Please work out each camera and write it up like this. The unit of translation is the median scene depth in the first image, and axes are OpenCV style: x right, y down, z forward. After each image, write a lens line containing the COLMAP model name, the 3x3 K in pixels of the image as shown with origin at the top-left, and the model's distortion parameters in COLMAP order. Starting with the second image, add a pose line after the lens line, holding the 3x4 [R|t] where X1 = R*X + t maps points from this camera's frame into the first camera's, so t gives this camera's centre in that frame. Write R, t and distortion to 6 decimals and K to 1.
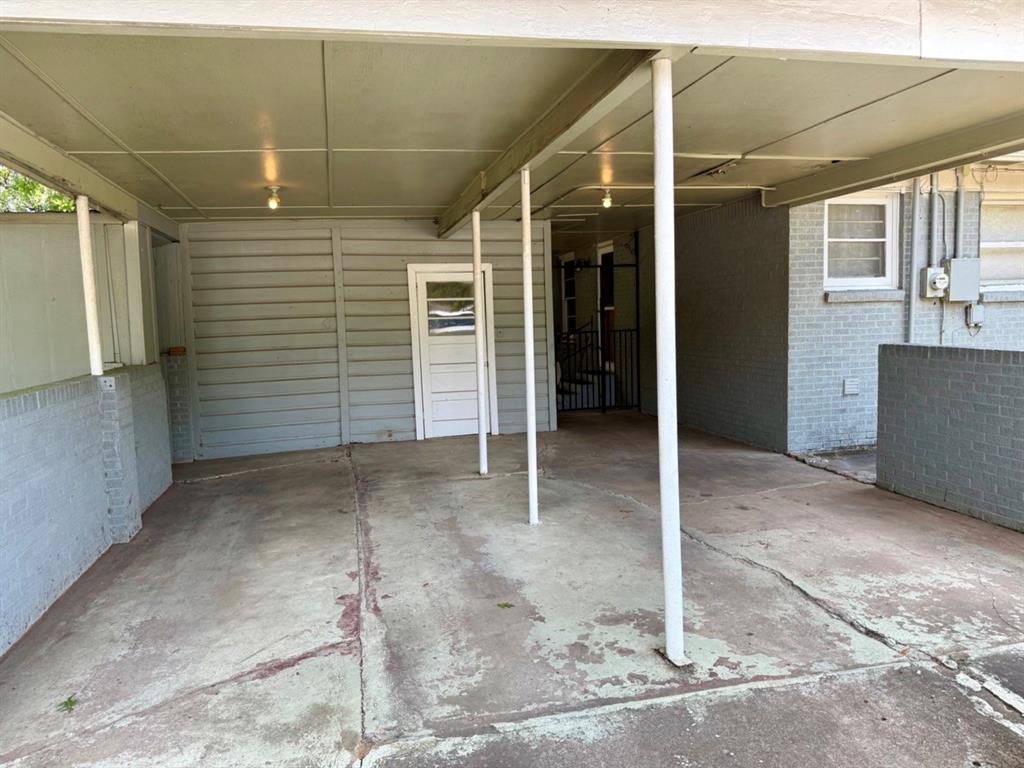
lens RADIAL K [[716.0, 0, 518.3], [0, 716.0, 381.9], [0, 0, 1]] dist [0.054423, -0.074807]
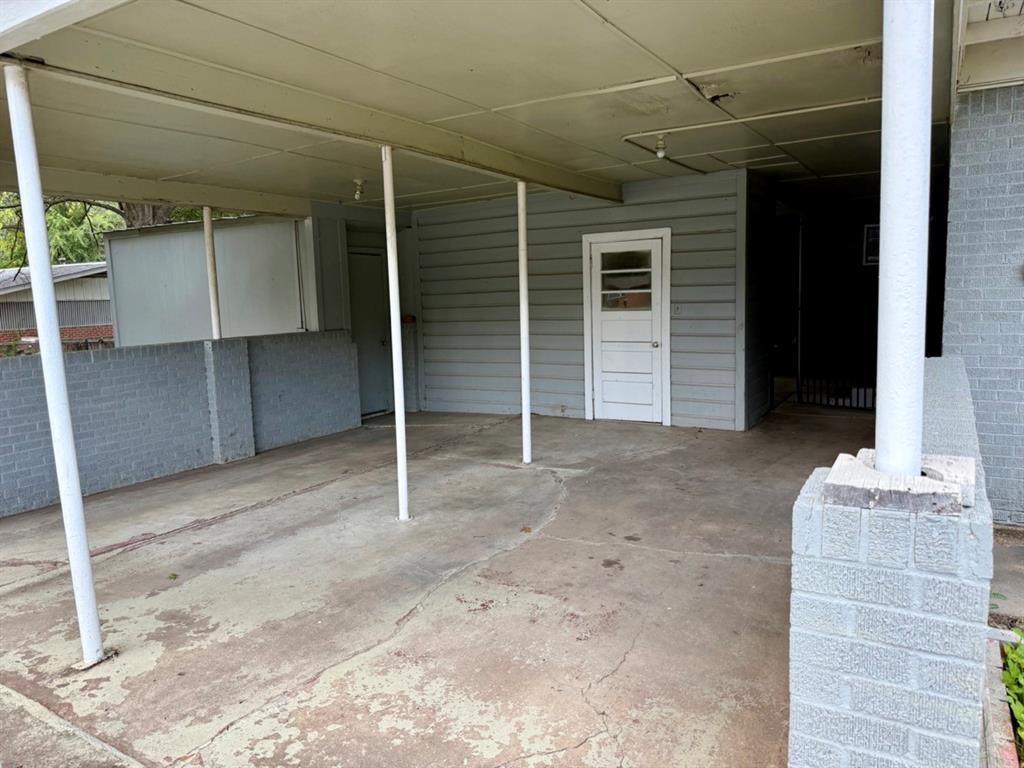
lens RADIAL K [[716.0, 0, 512.3], [0, 716.0, 386.8], [0, 0, 1]] dist [0.054423, -0.074807]
pose [[0.712908, 0.101720, -0.693841, 0.921332], [-0.054543, 0.994470, 0.089751, -0.087755], [0.699133, -0.026140, 0.714514, 0.494307]]
